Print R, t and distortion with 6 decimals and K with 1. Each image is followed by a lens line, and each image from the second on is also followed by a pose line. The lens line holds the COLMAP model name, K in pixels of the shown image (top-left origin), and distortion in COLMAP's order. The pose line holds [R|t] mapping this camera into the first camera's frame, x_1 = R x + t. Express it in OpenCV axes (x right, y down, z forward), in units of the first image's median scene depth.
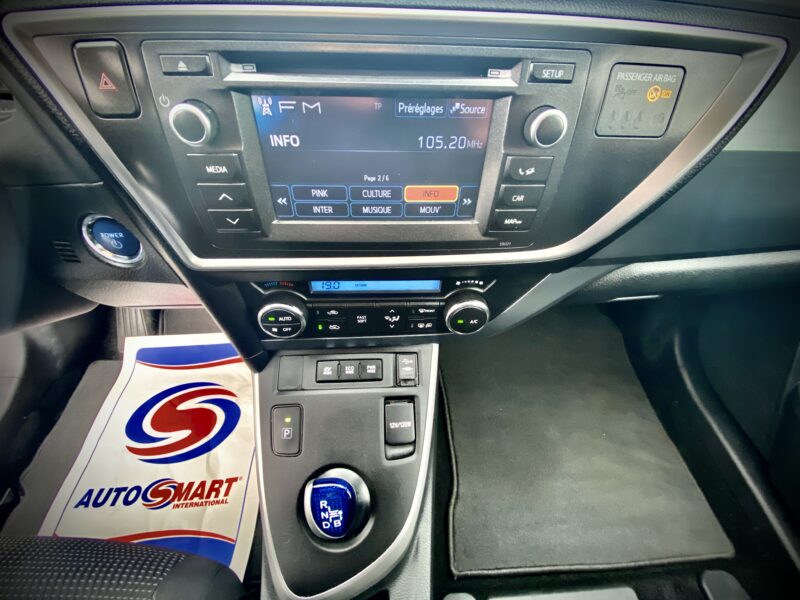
lens RADIAL K [[321.3, 0, 400.0], [0, 321.3, 300.0], [0, 0, 1]] dist [0.001258, -0.014981]
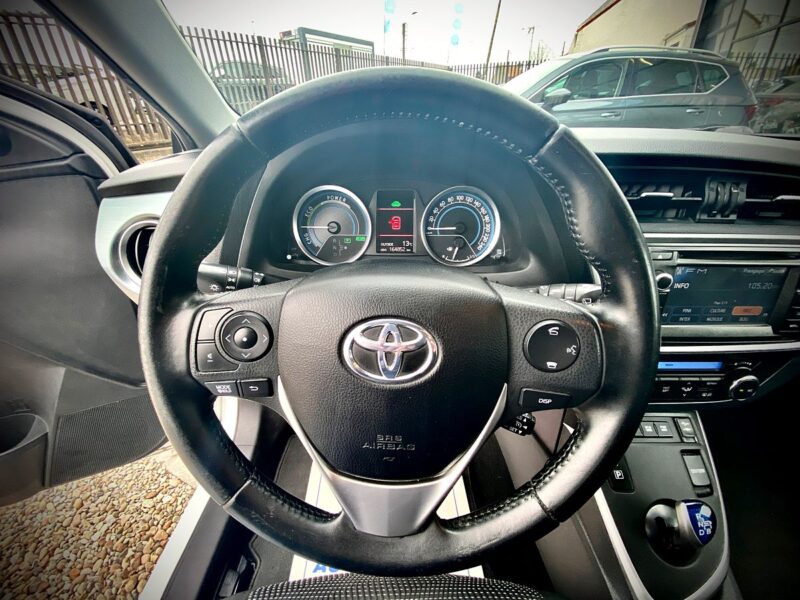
lens RADIAL K [[321.3, 0, 400.0], [0, 321.3, 300.0], [0, 0, 1]] dist [0.001258, -0.014981]
pose [[0.996061, -0.001998, -0.088647, -1.448280], [-0.023920, 0.956626, -0.290336, 0.146213], [0.085382, 0.291313, 0.952810, -0.740346]]
